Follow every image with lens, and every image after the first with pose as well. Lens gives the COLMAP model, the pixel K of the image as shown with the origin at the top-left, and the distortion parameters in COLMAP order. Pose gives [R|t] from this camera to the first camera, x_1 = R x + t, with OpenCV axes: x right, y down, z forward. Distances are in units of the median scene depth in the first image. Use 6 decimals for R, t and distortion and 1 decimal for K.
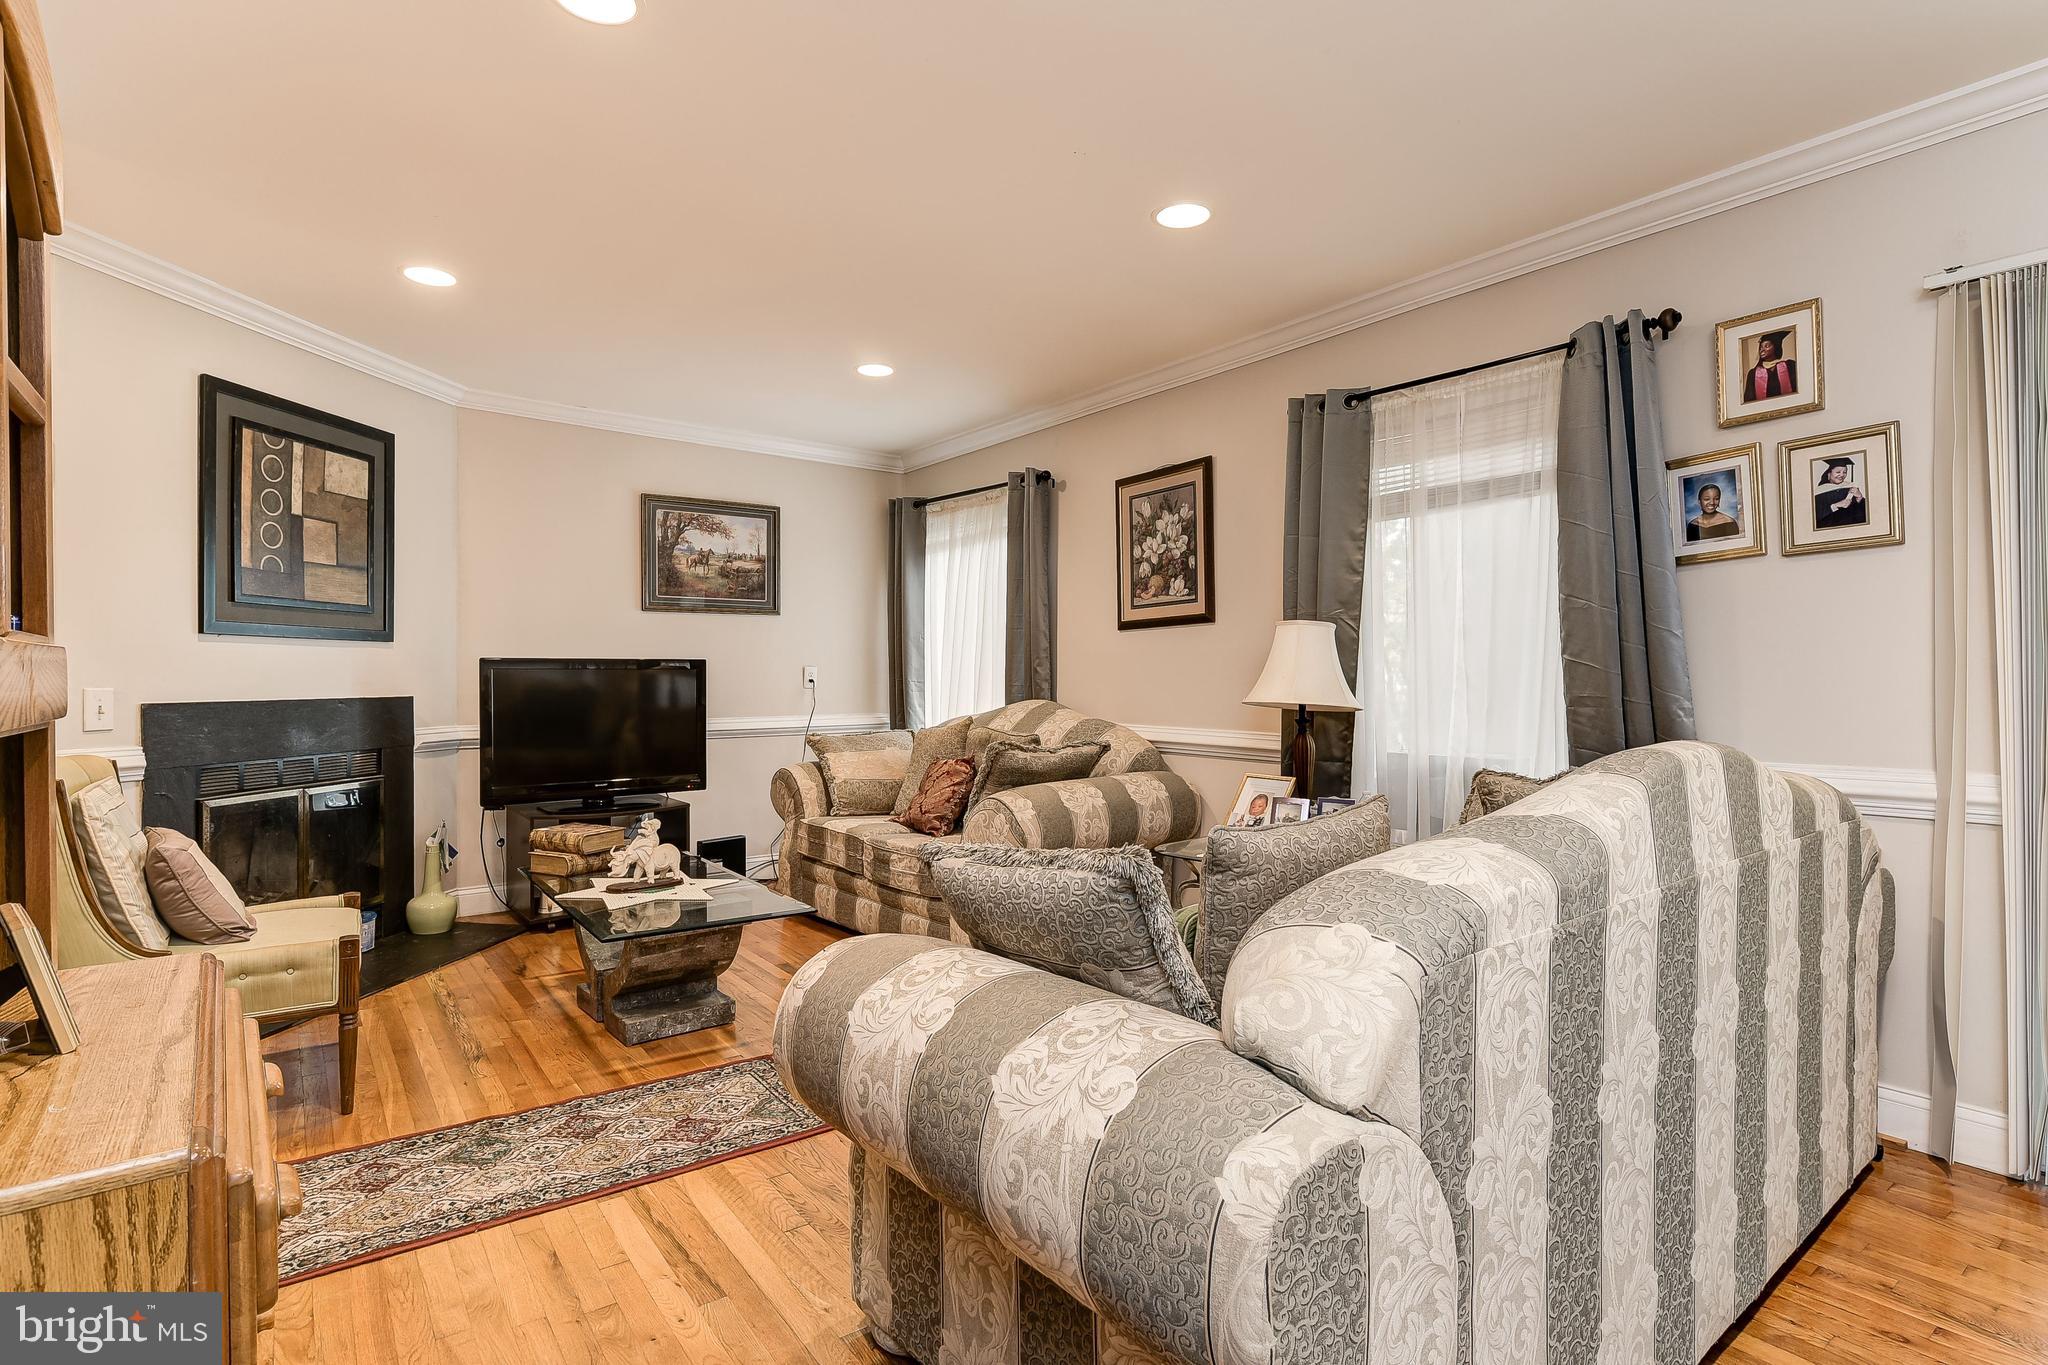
lens RADIAL K [[1026.2, 0, 1030.2], [0, 1026.2, 682.6], [0, 0, 1]] dist [-0.014258, 0.010415]
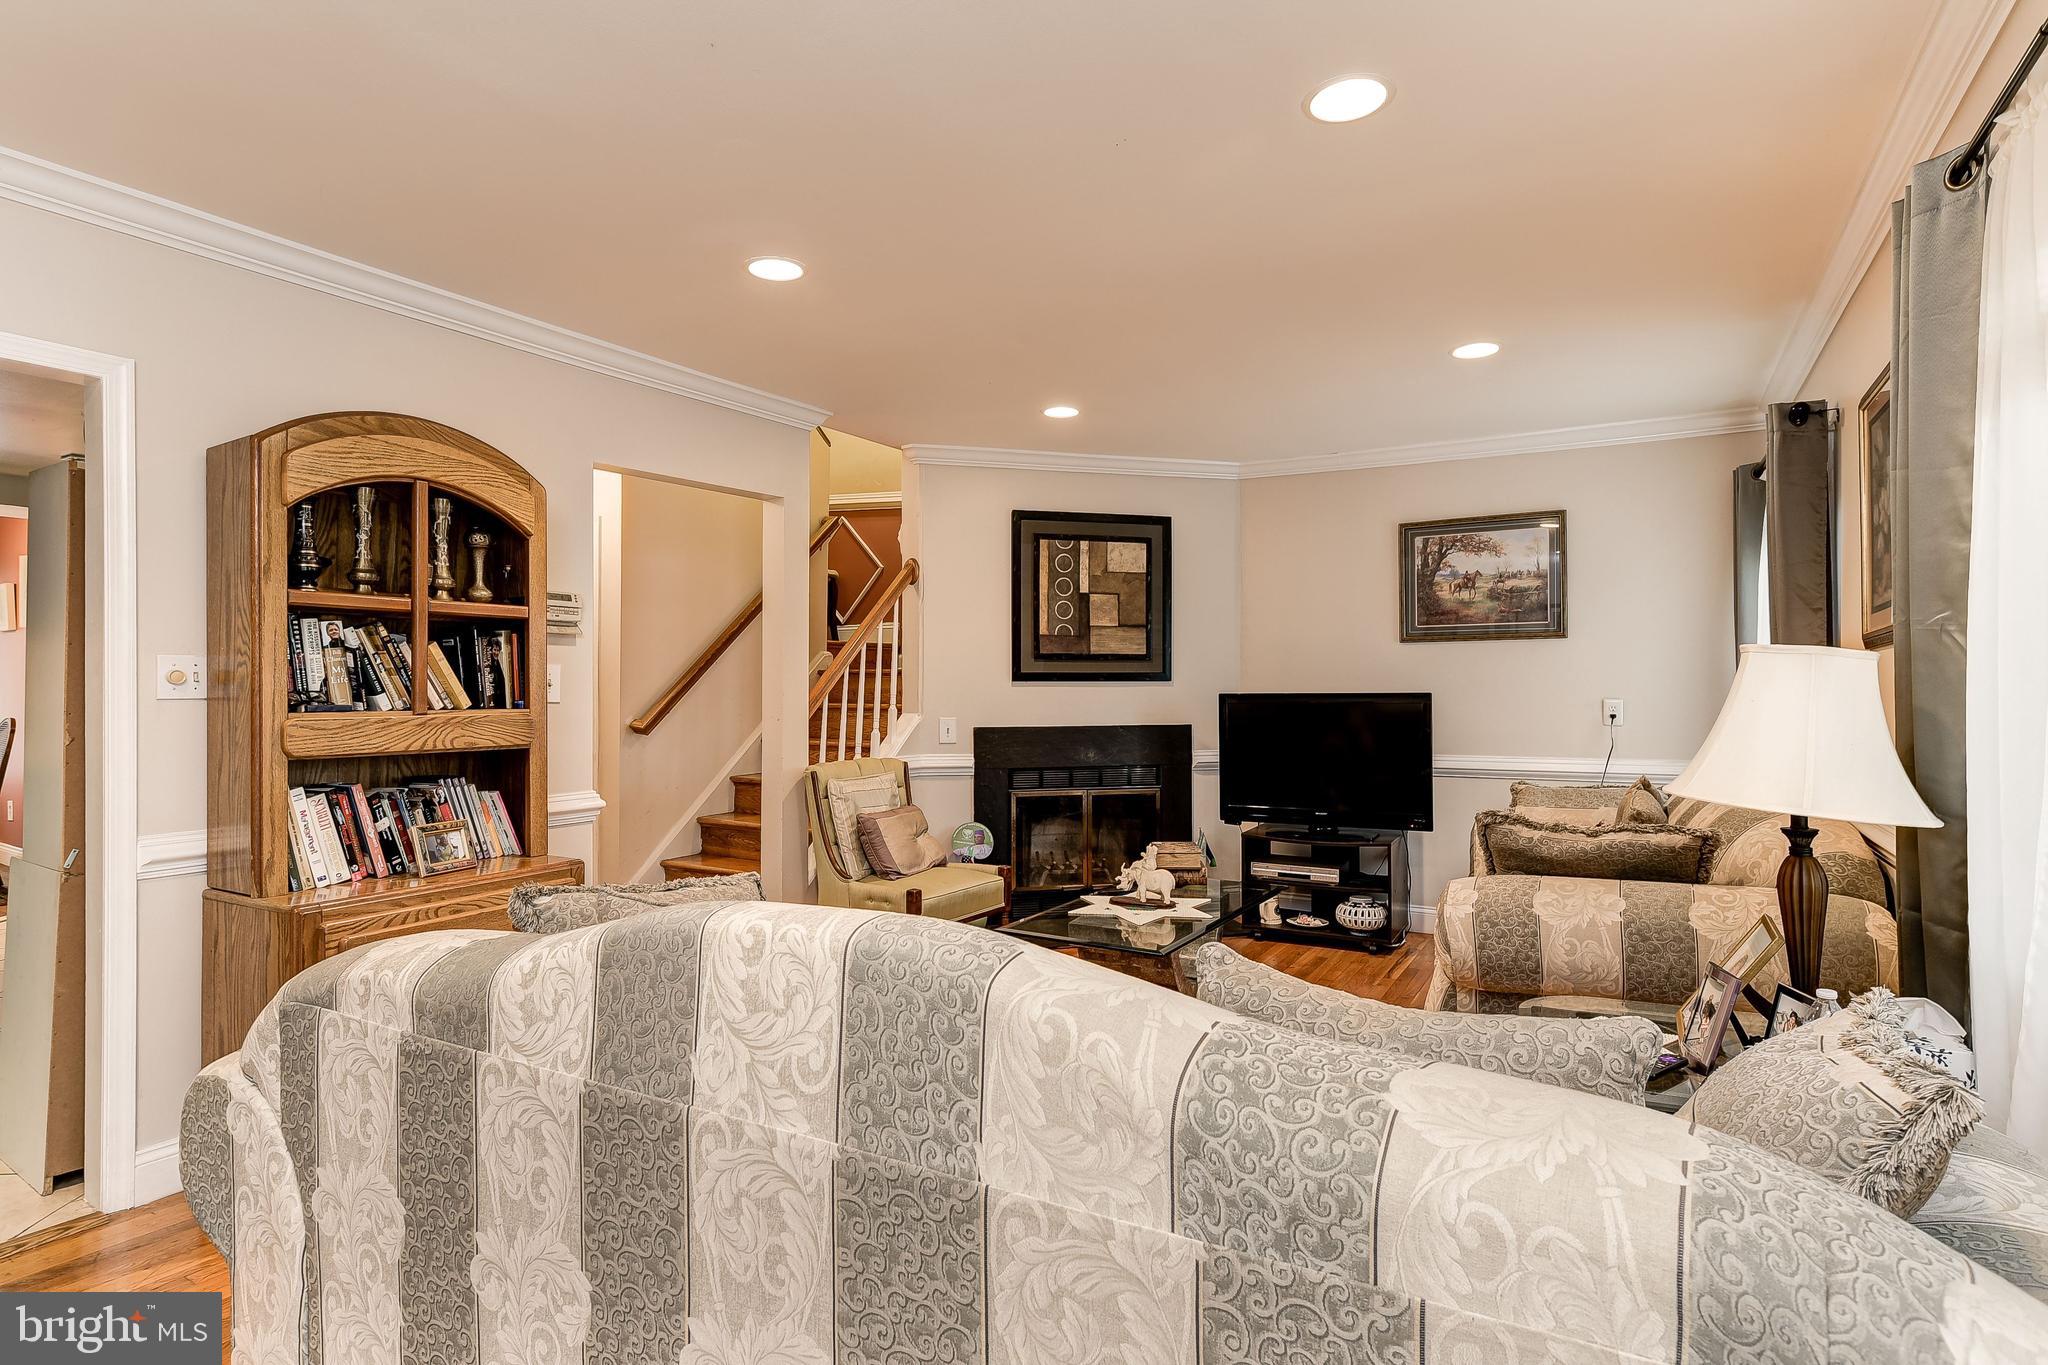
lens RADIAL K [[1026.2, 0, 1041.8], [0, 1026.2, 686.3], [0, 0, 1]] dist [-0.014258, 0.010415]
pose [[0.381590, -0.003197, -0.924326, 0.498497], [-0.003174, 0.999984, -0.004769, -0.027220], [0.924326, 0.004754, 0.381573, 0.374953]]
